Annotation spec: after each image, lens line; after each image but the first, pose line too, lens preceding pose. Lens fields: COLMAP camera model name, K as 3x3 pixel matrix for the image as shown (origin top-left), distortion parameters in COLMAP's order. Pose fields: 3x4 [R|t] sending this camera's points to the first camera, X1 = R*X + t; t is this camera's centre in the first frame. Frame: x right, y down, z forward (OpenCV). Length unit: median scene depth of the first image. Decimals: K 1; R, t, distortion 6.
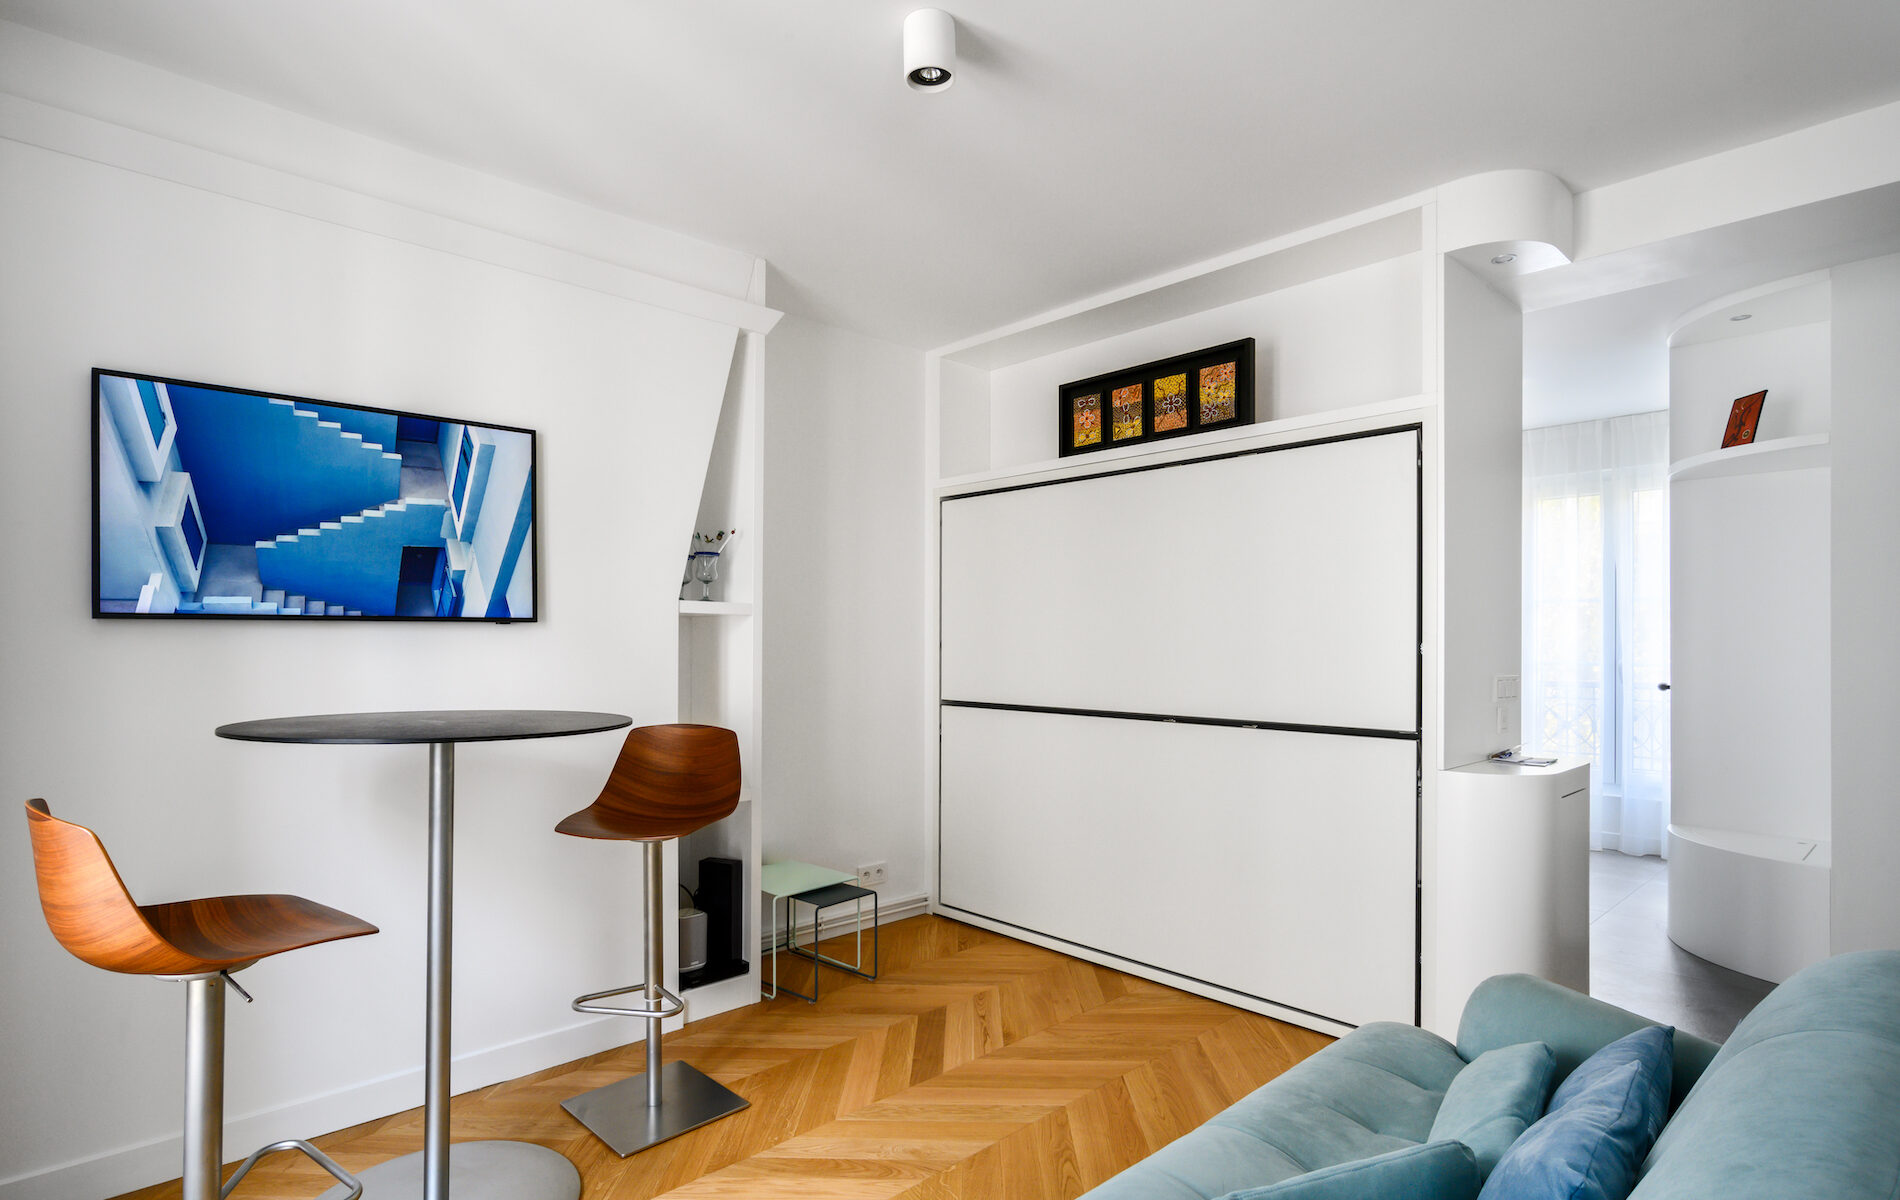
lens RADIAL K [[965.0, 0, 891.6], [0, 965.0, 628.2], [0, 0, 1]] dist [0.001067, -0.000044]
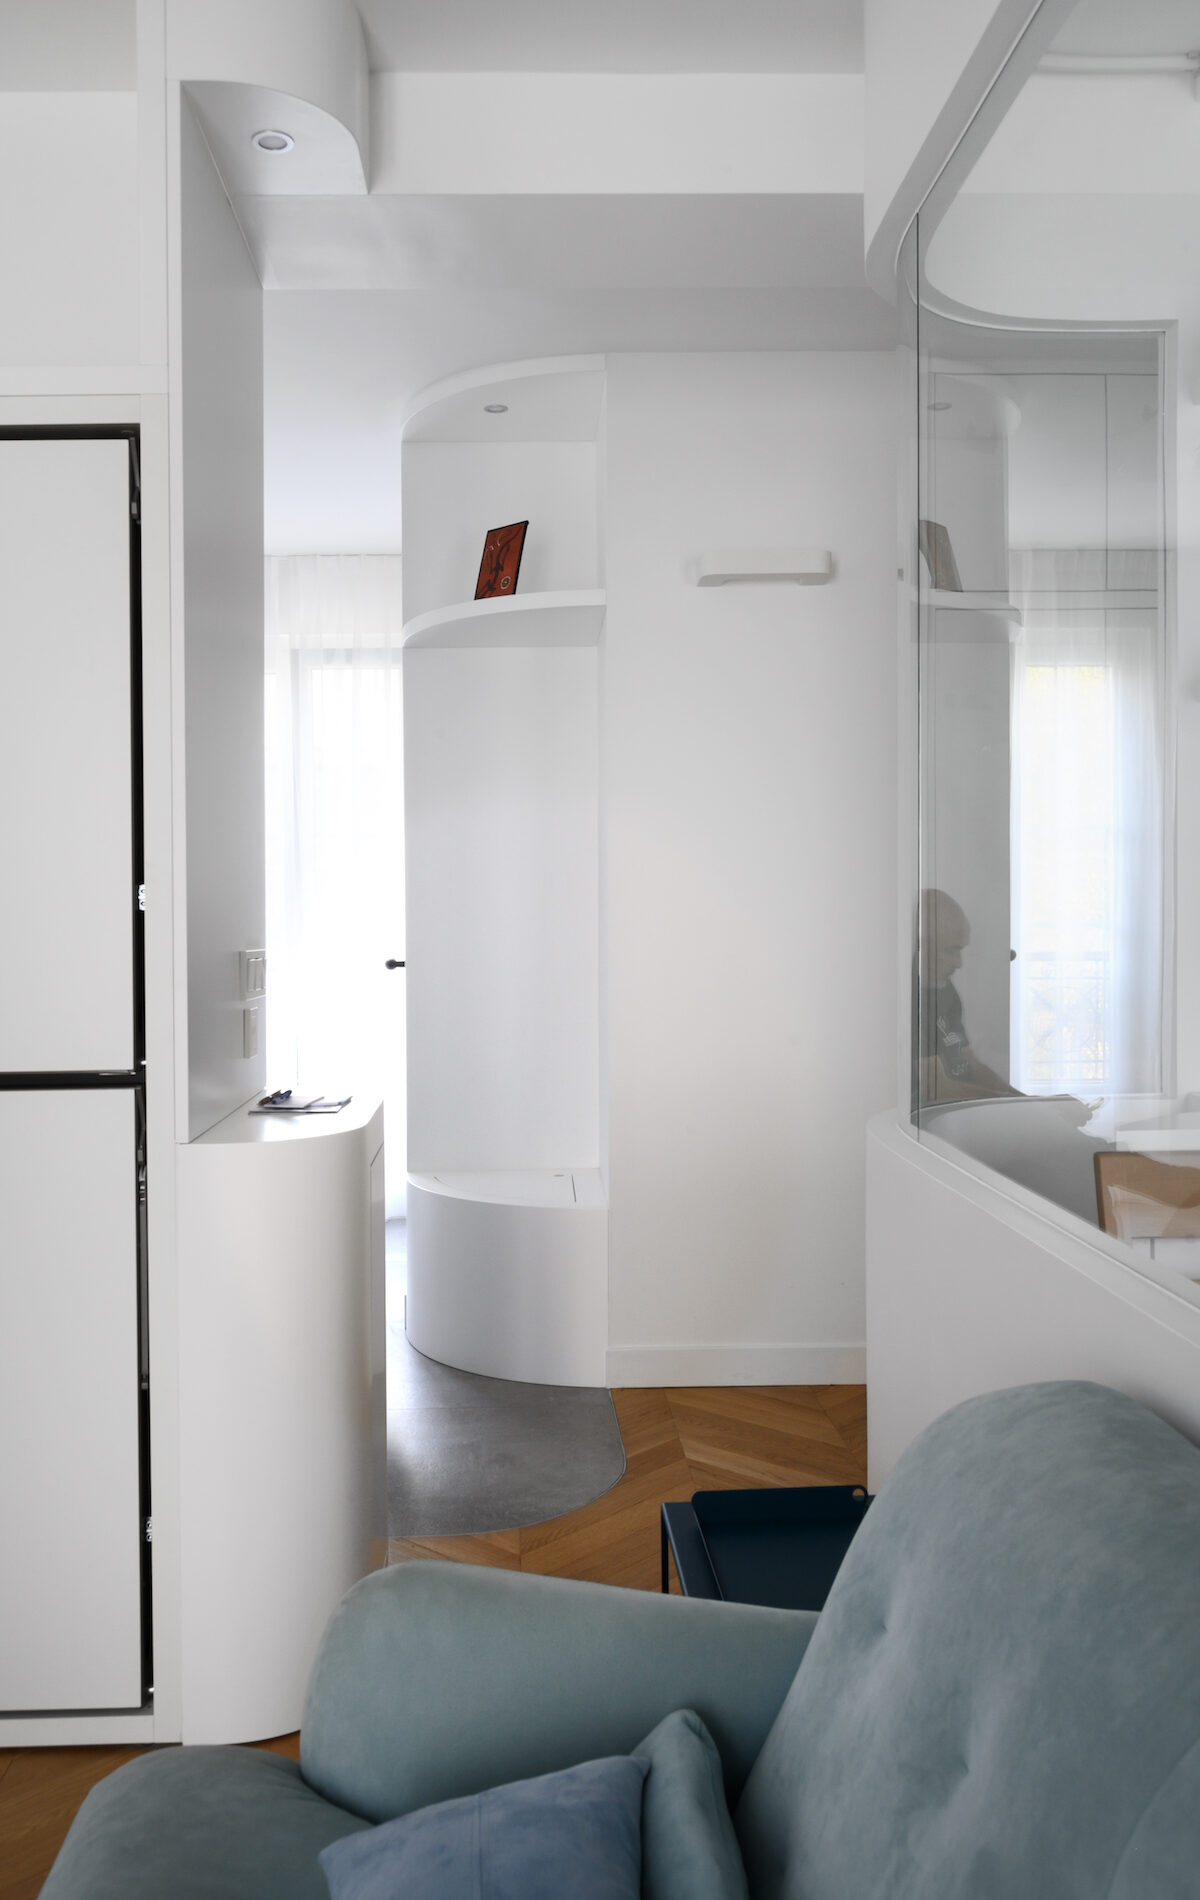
lens RADIAL K [[1580.1, 0, 550.5], [0, 1580.1, 932.4], [0, 0, 1]] dist [-0.015078, -0.000467]
pose [[0.650090, -0.021783, 0.759545, 0.084935], [0.005049, 0.999691, 0.024349, 0.021397], [-0.759841, -0.011994, 0.649999, 0.341517]]
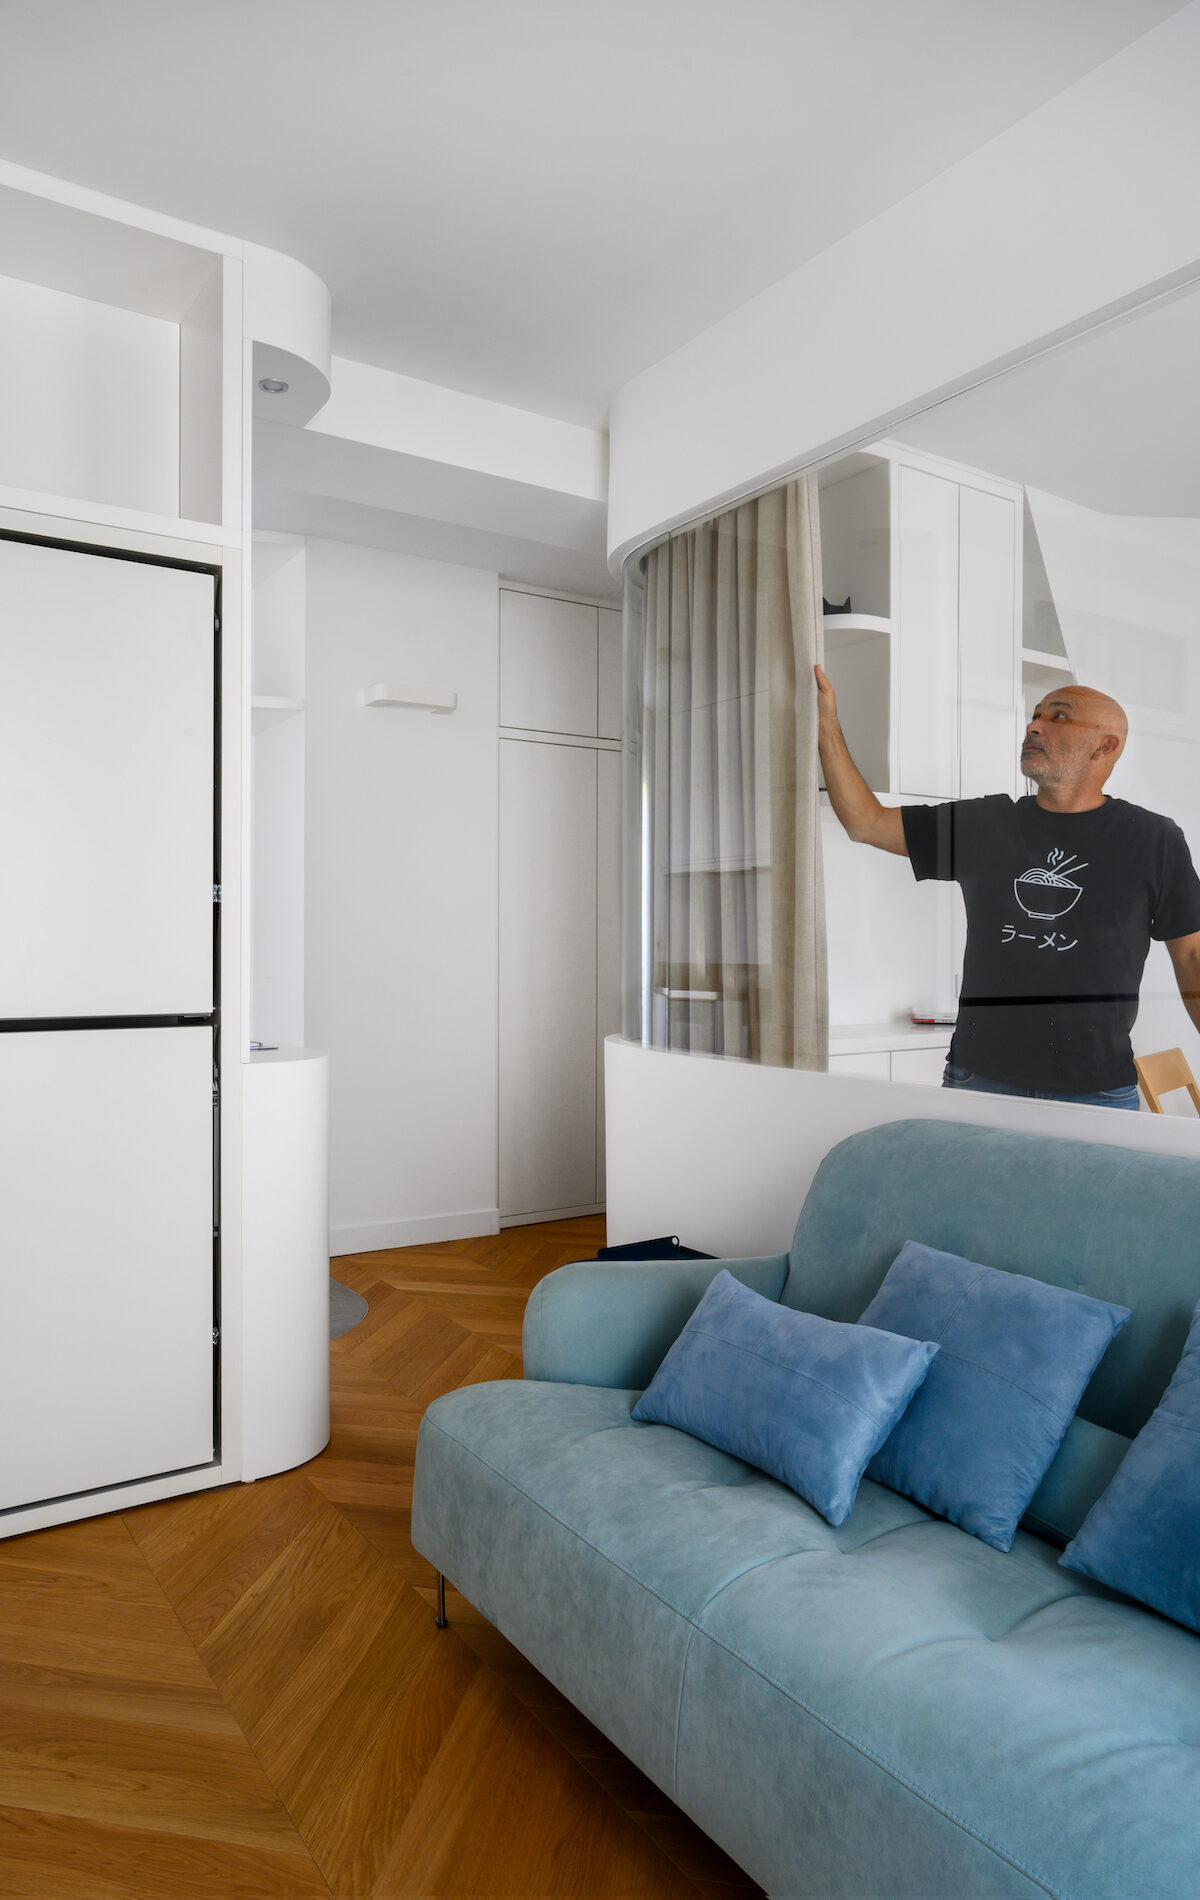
lens RADIAL K [[1218.2, 0, 600.0], [0, 1218.2, 950.0], [0, 0, 1]] dist [-0.004873, -0.002414]
pose [[0.145862, -0.002198, 0.989303, -0.284649], [-0.009299, 0.999950, 0.003592, 0.058550], [-0.989261, -0.009724, 0.145834, 0.616794]]
